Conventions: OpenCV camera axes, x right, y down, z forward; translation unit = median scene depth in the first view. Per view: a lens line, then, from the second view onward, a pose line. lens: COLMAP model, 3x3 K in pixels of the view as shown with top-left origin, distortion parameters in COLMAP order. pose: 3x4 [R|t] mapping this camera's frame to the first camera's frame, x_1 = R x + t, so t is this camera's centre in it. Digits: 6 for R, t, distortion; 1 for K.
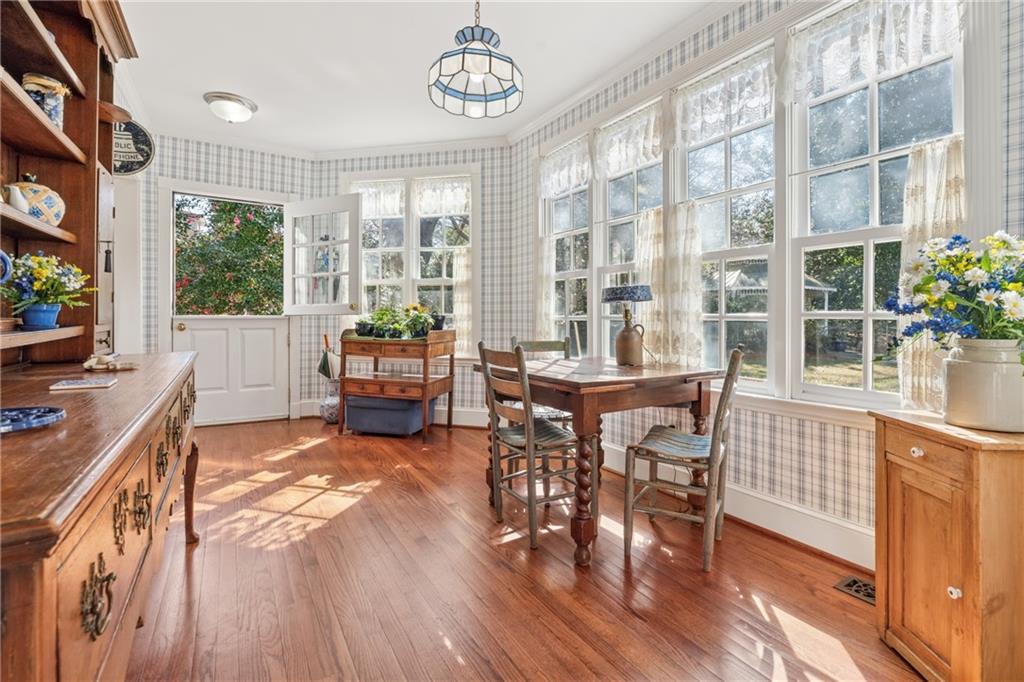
lens RADIAL K [[469.3, 0, 511.0], [0, 469.3, 315.0], [0, 0, 1]] dist [-0.007417, 0.000591]
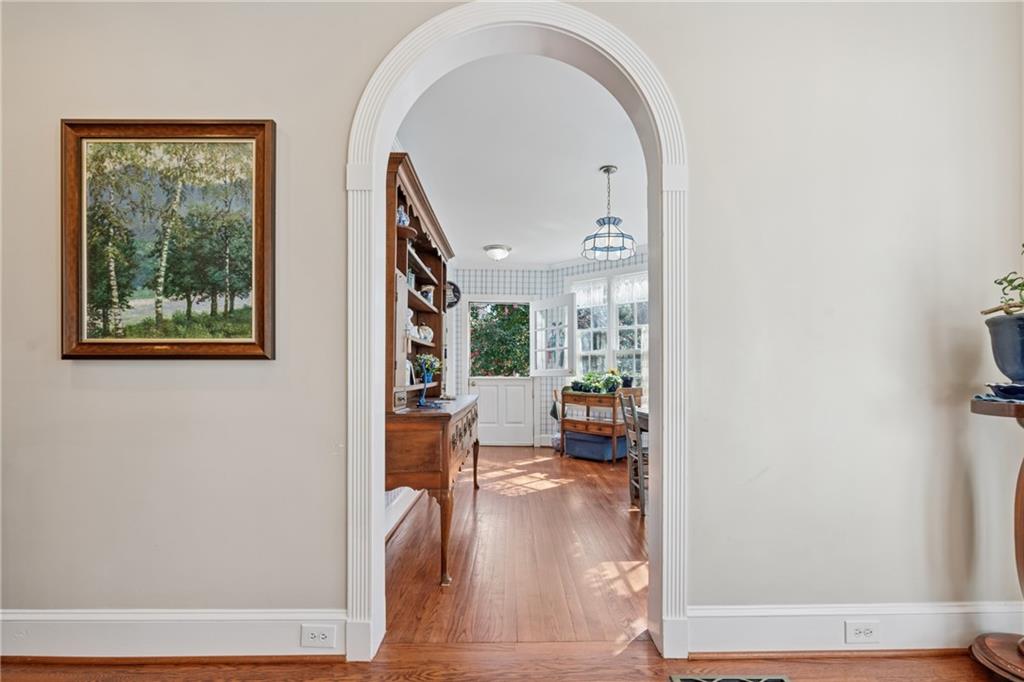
lens RADIAL K [[469.3, 0, 517.1], [0, 469.3, 375.7], [0, 0, 1]] dist [-0.007417, 0.000591]
pose [[0.864807, -0.000897, -0.502104, 0.261569], [0.000825, 1.000000, -0.000366, -0.002360], [0.502104, -0.000097, 0.864807, -0.356744]]
